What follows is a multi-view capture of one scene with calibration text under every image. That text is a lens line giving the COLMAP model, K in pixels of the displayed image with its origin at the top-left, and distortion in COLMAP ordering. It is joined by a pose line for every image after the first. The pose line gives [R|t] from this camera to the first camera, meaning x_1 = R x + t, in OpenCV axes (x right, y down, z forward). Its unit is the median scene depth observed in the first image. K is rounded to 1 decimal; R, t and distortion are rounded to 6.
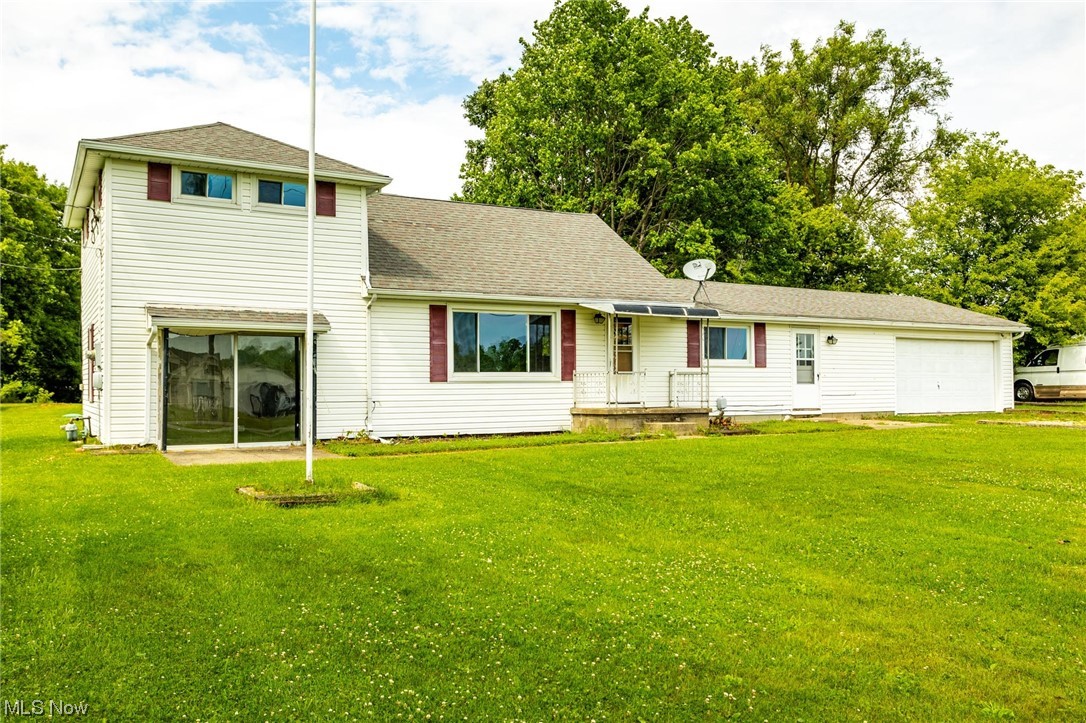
lens RADIAL K [[882.2, 0, 543.1], [0, 882.2, 361.1], [0, 0, 1]] dist [-0.004067, -0.001051]
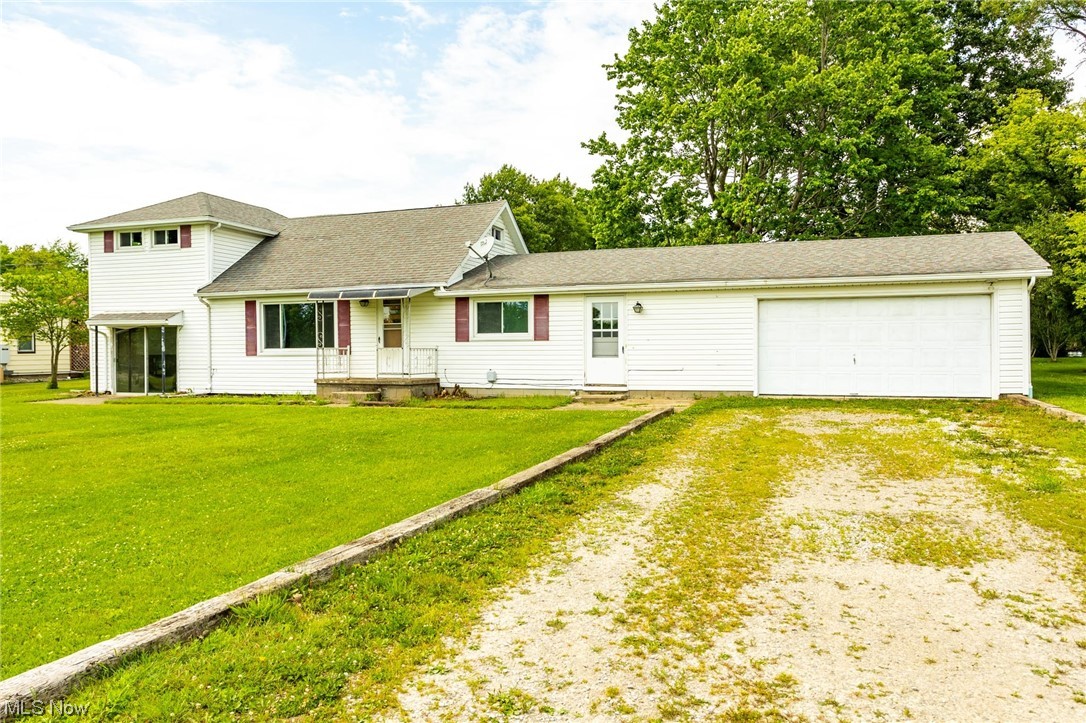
lens RADIAL K [[724.1, 0, 544.2], [0, 724.1, 361.3], [0, 0, 1]] dist [-0.000386, 0.000948]
pose [[0.671232, 0.010285, -0.741176, 0.906795], [0.022012, 0.999186, 0.033801, 0.003589], [0.740920, -0.039003, 0.670460, 0.498824]]
